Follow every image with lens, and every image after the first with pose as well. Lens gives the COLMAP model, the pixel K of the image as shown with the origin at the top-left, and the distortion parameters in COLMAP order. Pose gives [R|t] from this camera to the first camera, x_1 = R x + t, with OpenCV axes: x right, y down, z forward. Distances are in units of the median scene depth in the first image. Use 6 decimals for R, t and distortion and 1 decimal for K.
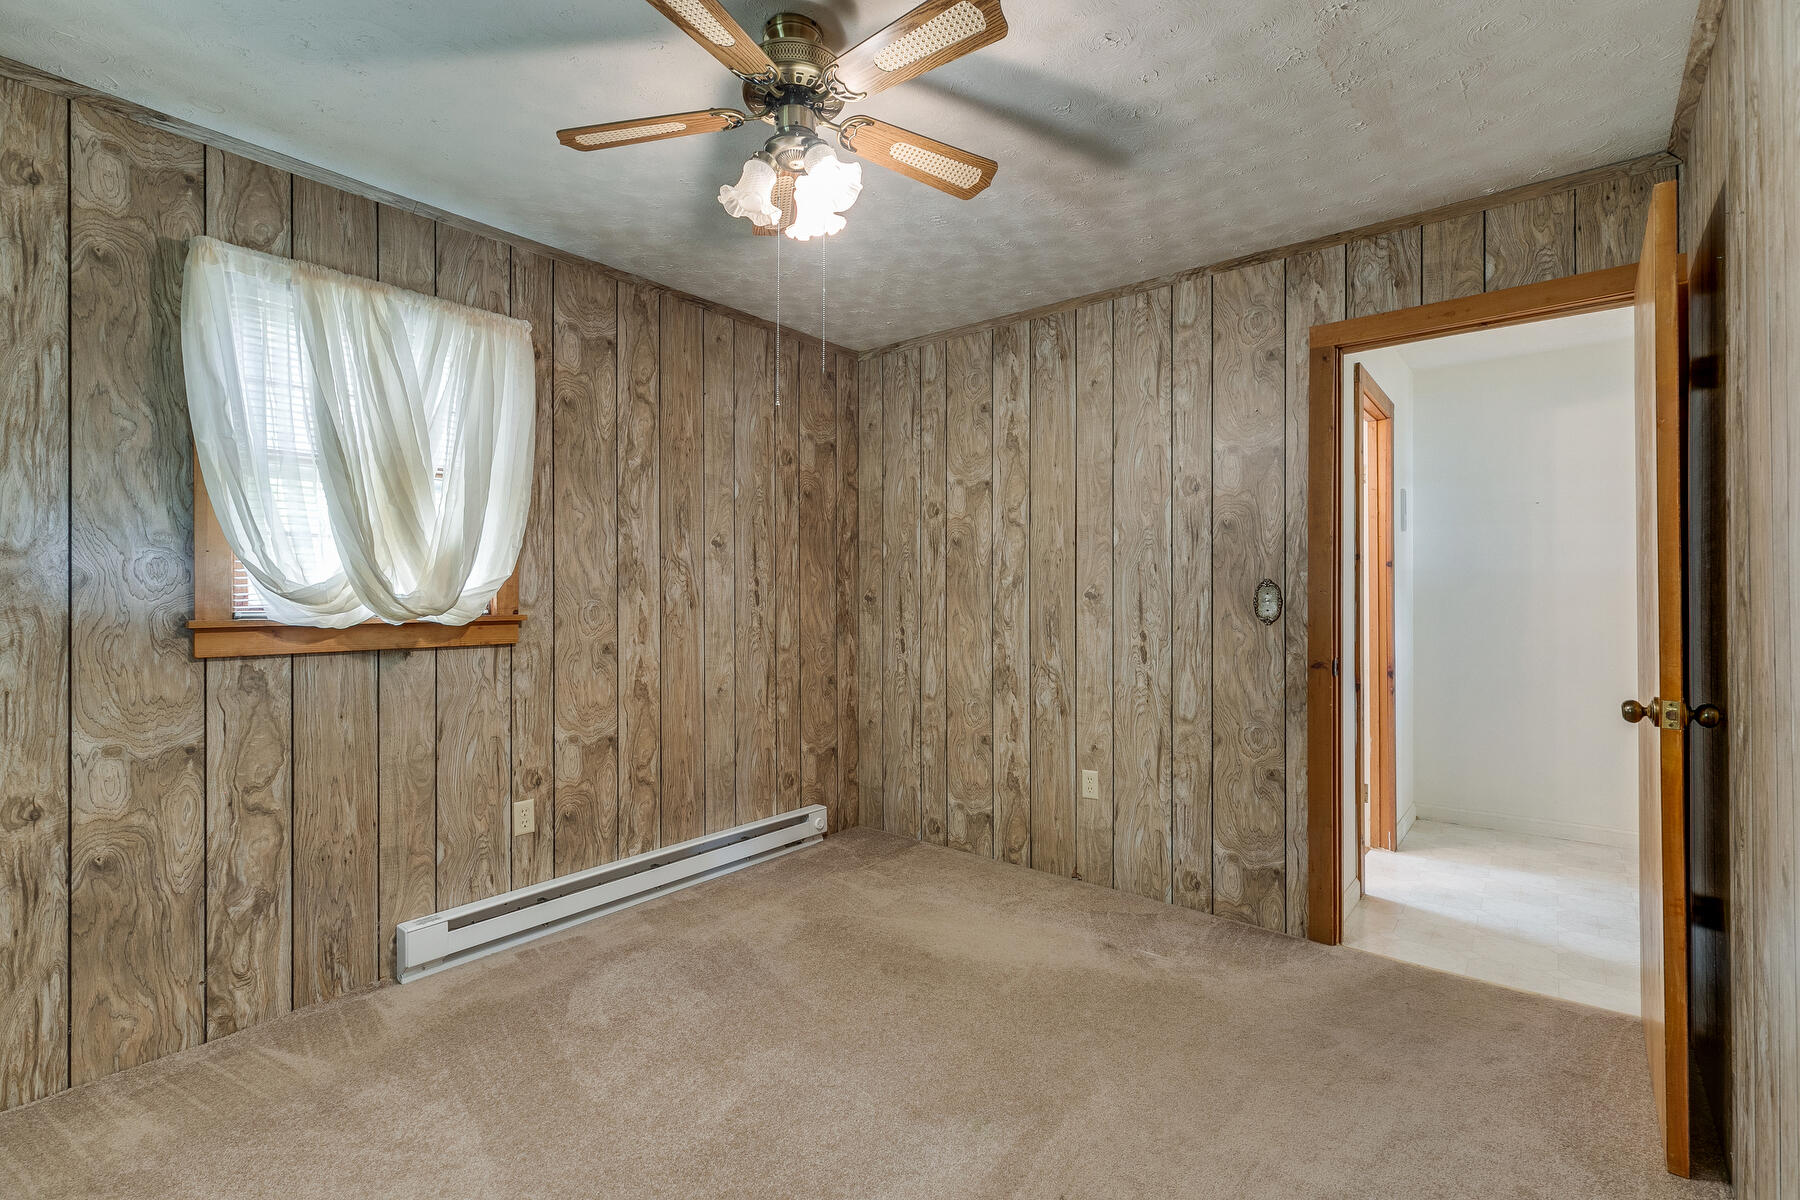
lens RADIAL K [[811.1, 0, 904.1], [0, 811.1, 594.2], [0, 0, 1]] dist [0.006592, -0.002102]
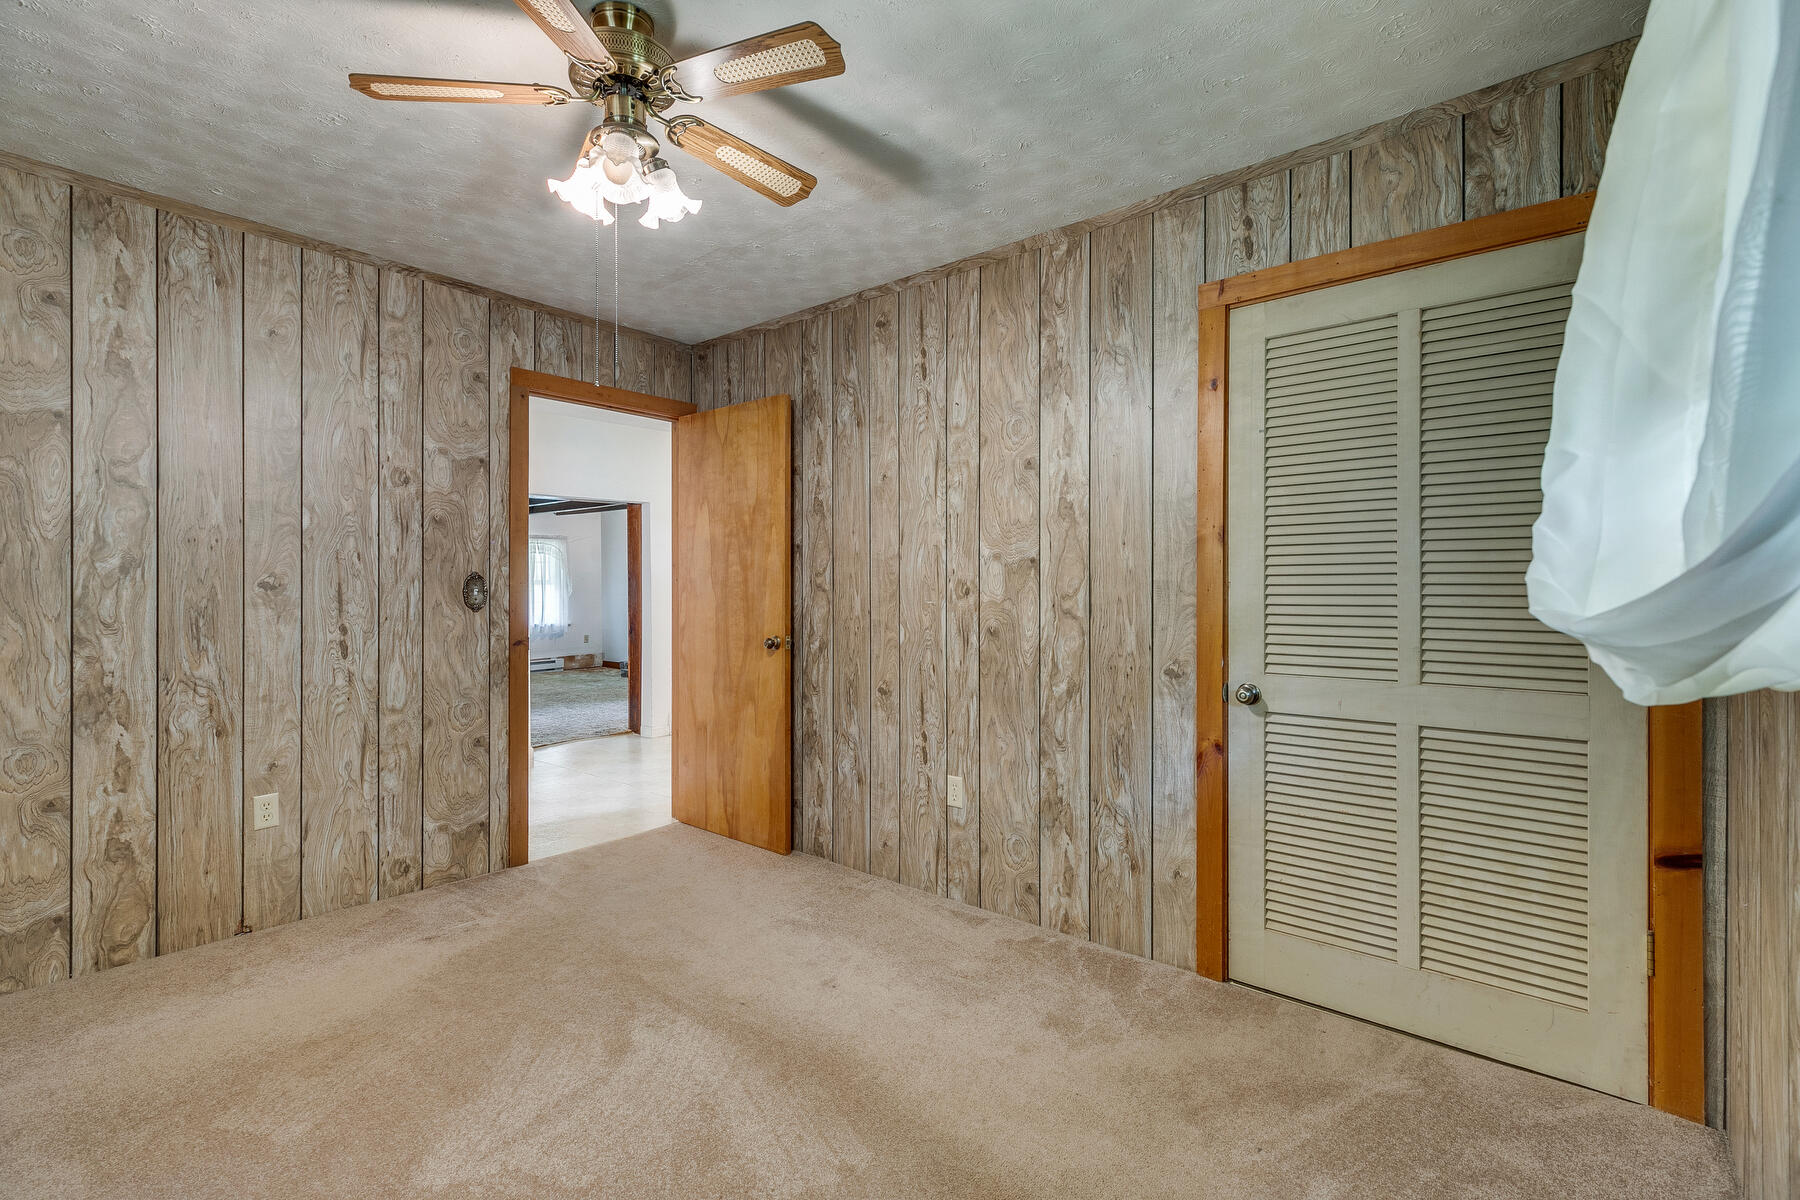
lens RADIAL K [[811.1, 0, 897.5], [0, 811.1, 589.5], [0, 0, 1]] dist [0.006592, -0.002102]
pose [[0.014217, -0.002913, 0.999895, -0.703814], [-0.004825, 0.999984, 0.002981, -0.000196], [-0.999887, -0.004867, 0.014203, 0.396234]]
